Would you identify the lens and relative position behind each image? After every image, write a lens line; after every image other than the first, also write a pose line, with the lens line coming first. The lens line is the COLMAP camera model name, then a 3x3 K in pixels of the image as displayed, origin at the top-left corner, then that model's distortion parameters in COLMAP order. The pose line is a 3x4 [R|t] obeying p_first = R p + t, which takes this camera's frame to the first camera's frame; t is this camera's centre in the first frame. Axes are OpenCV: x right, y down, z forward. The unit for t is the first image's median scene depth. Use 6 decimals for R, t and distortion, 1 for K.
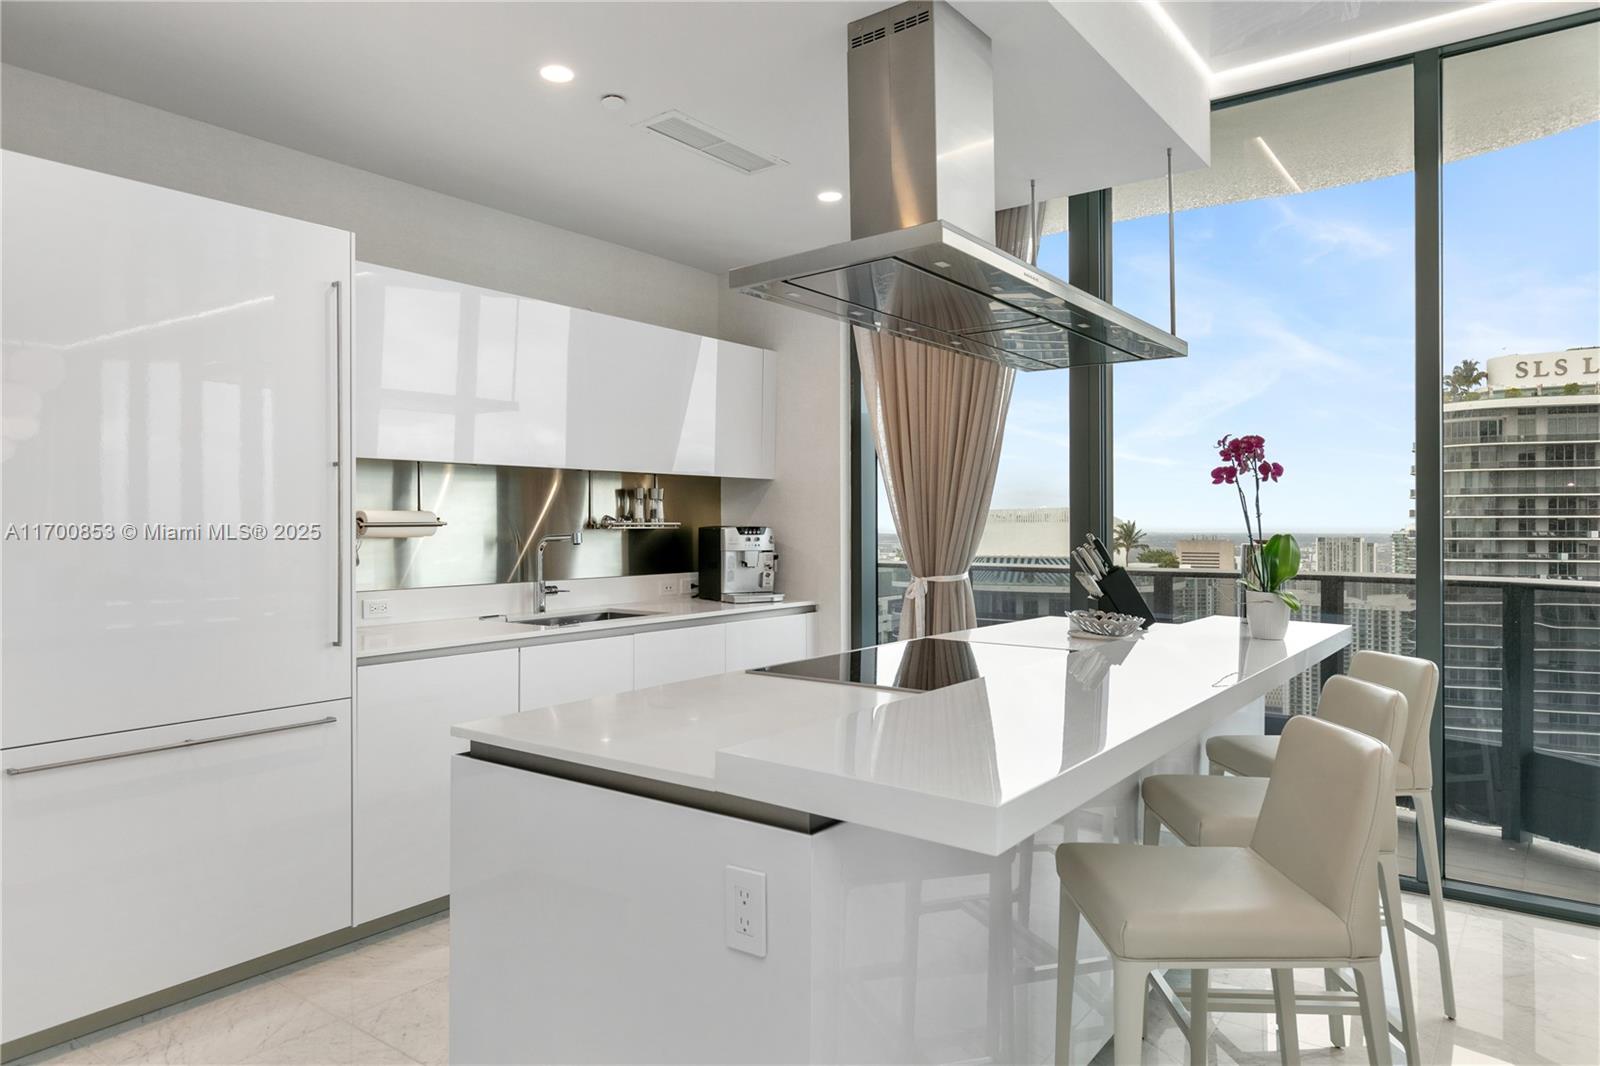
lens RADIAL K [[1023.0, 0, 787.8], [0, 1023.0, 526.3], [0, 0, 1]] dist [0.001805, 0.001385]
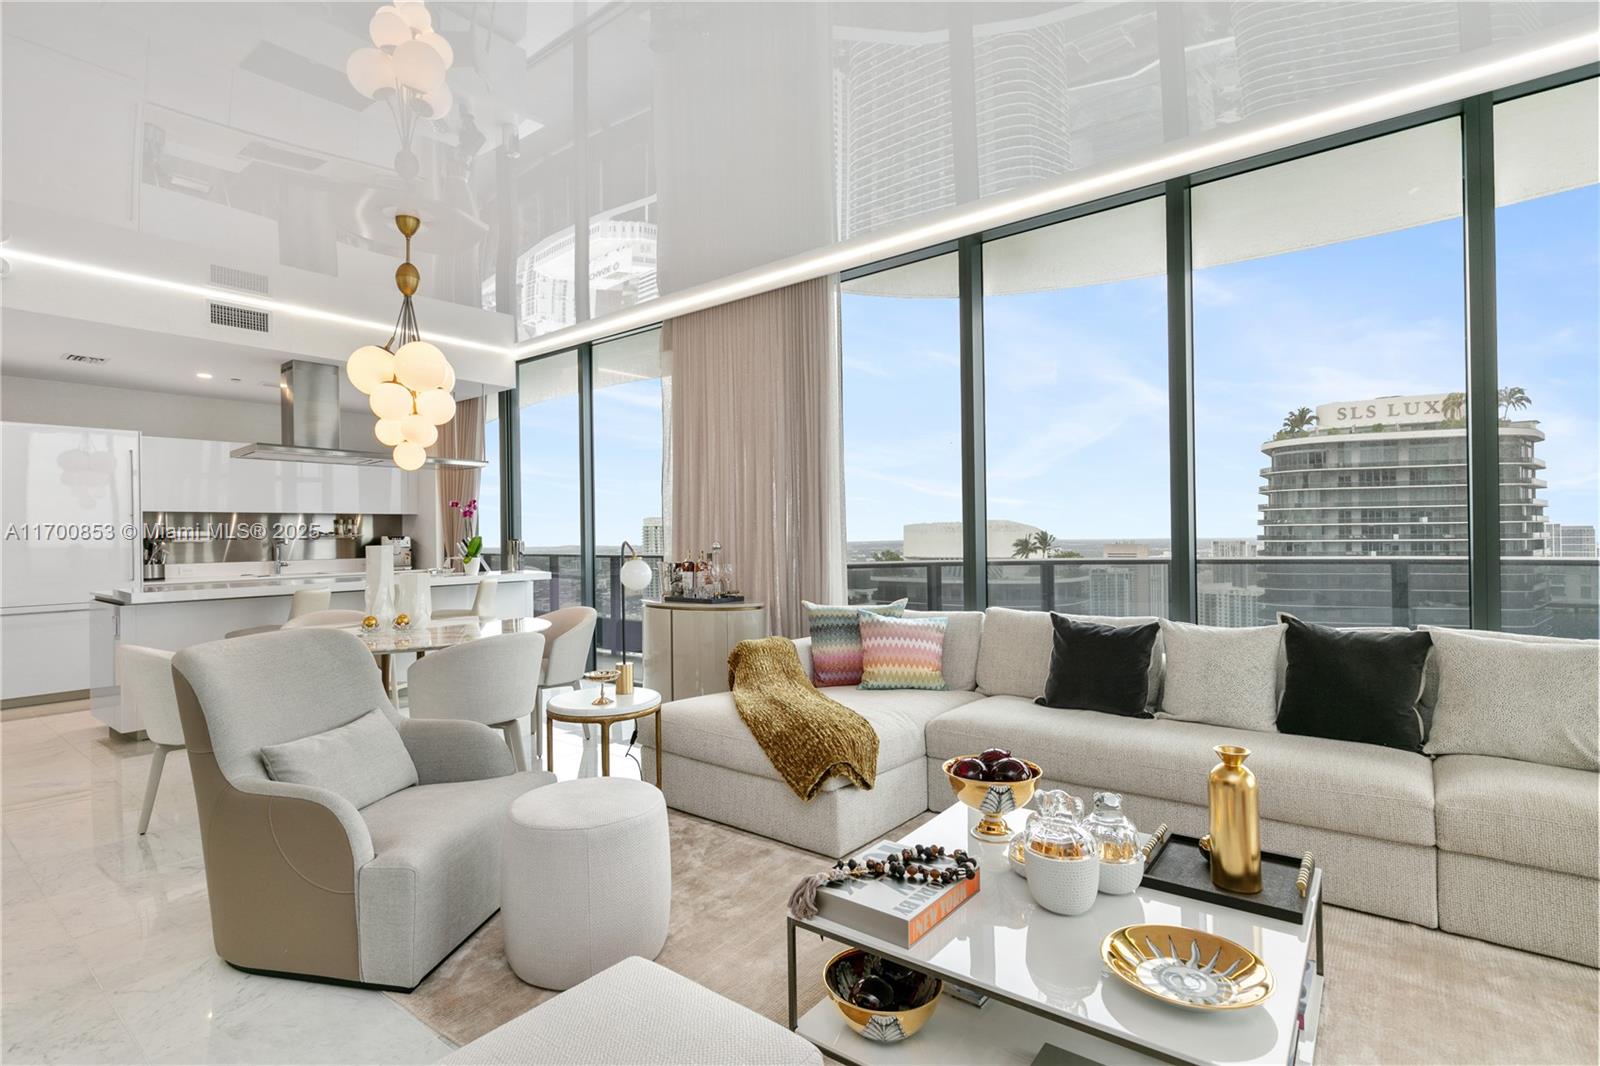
lens RADIAL K [[773.5, 0, 794.3], [0, 773.5, 535.6], [0, 0, 1]] dist [0.000425, -0.000200]
pose [[0.999455, -0.010279, -0.031355, 0.864283], [0.010211, 0.999945, -0.002311, 0.011898], [0.031378, 0.001990, 0.999506, -0.636864]]
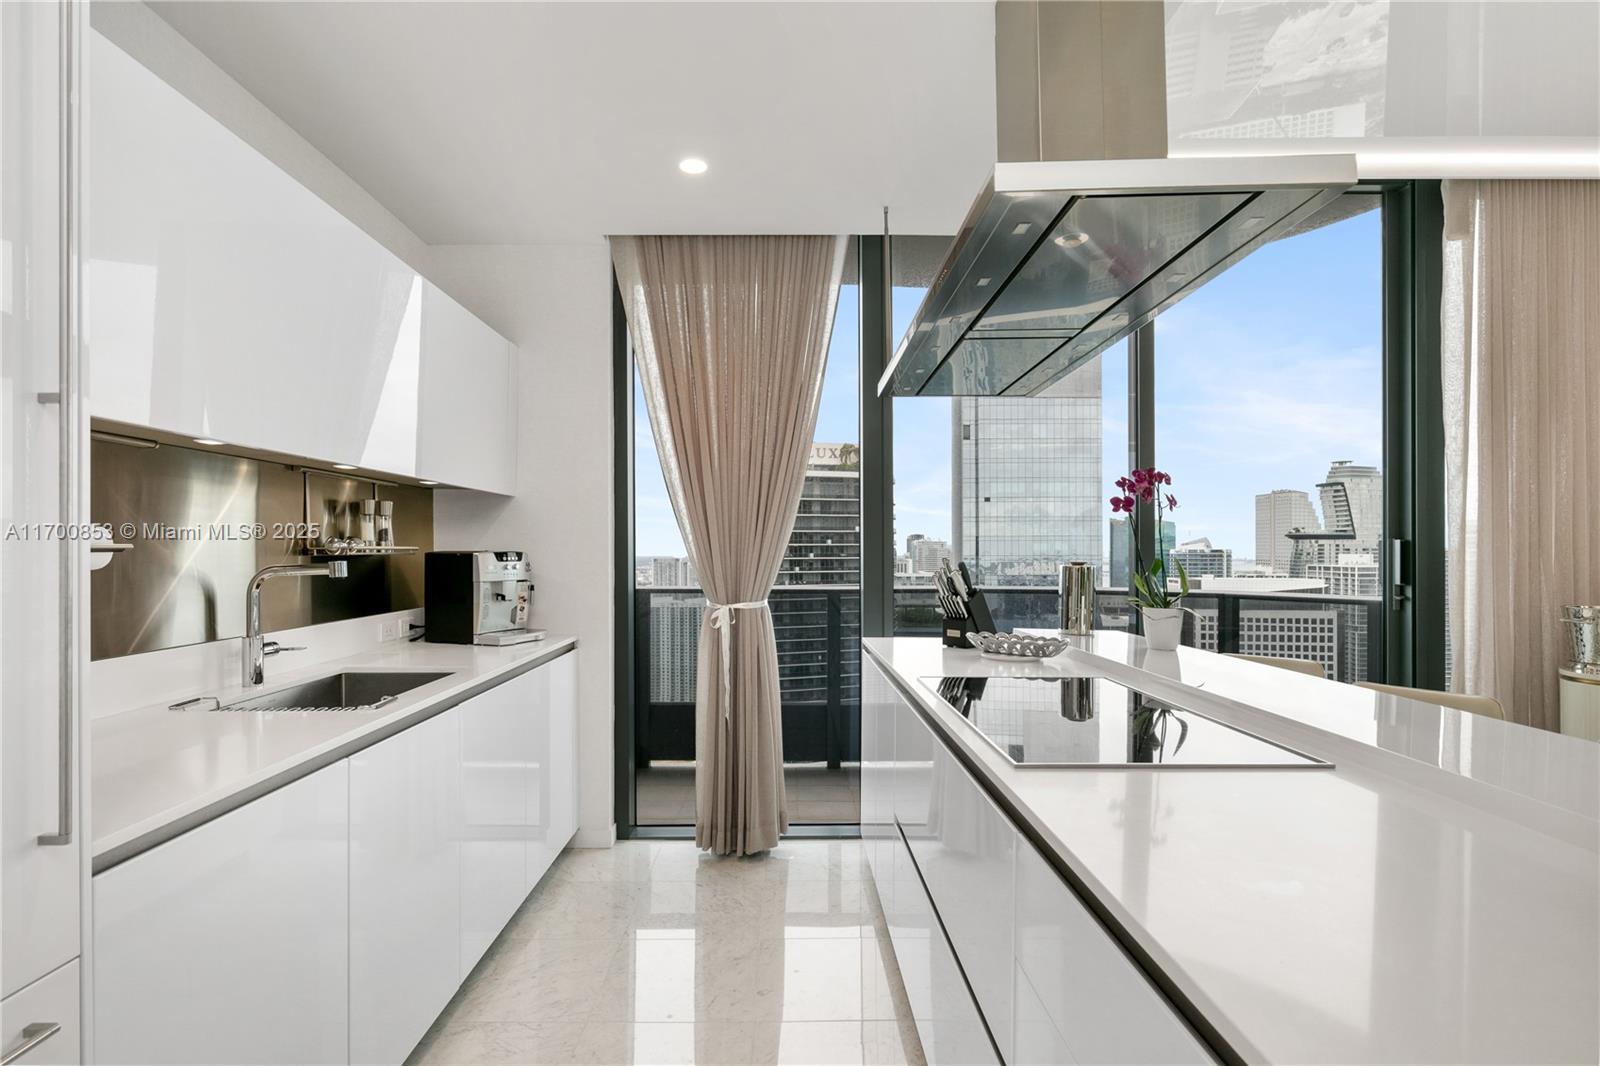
lens RADIAL K [[790.1, 0, 786.3], [0, 790.1, 550.6], [0, 0, 1]] dist [-0.006864, -0.000789]
pose [[0.796665, -0.001341, 0.604419, -0.239194], [0.001754, 0.999998, -0.000094, -0.000159], [-0.604418, 0.001135, 0.796666, 0.345259]]
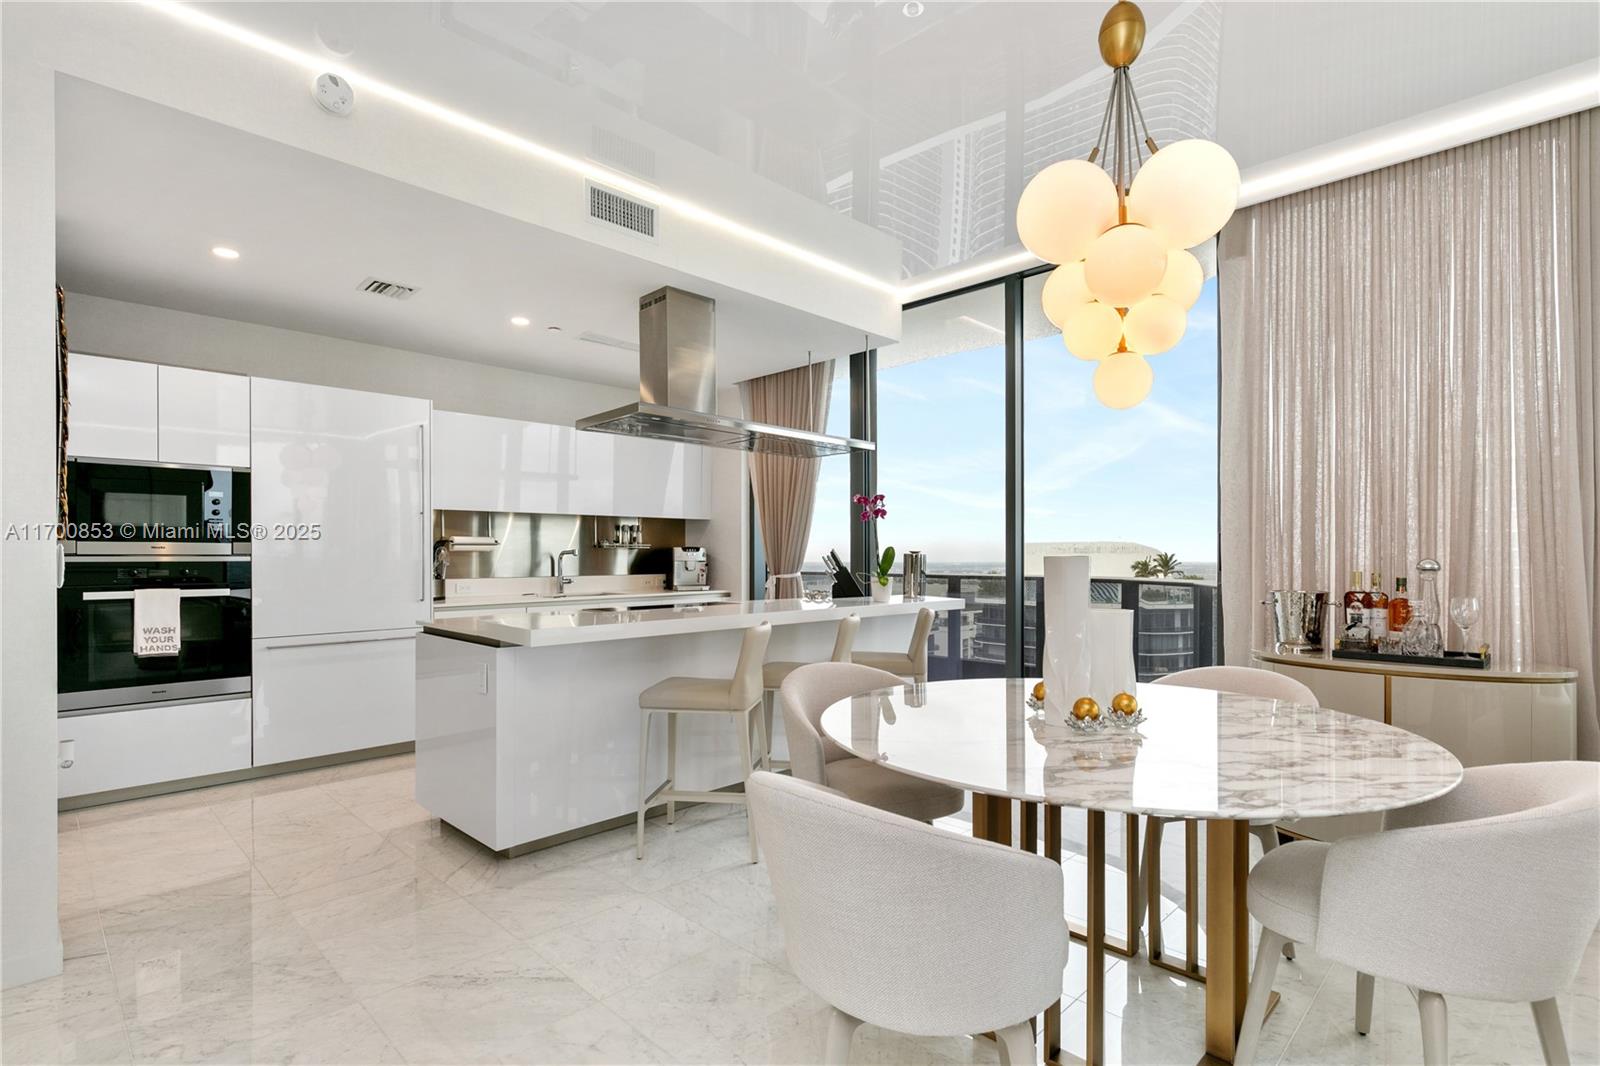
lens RADIAL K [[774.1, 0, 796.8], [0, 774.1, 561.2], [0, 0, 1]] dist [0.000439, -0.000279]
pose [[0.990470, 0.001785, -0.137718, 0.317823], [-0.001055, 0.999985, 0.005377, 0.016677], [0.137726, -0.005180, 0.990457, -0.271485]]
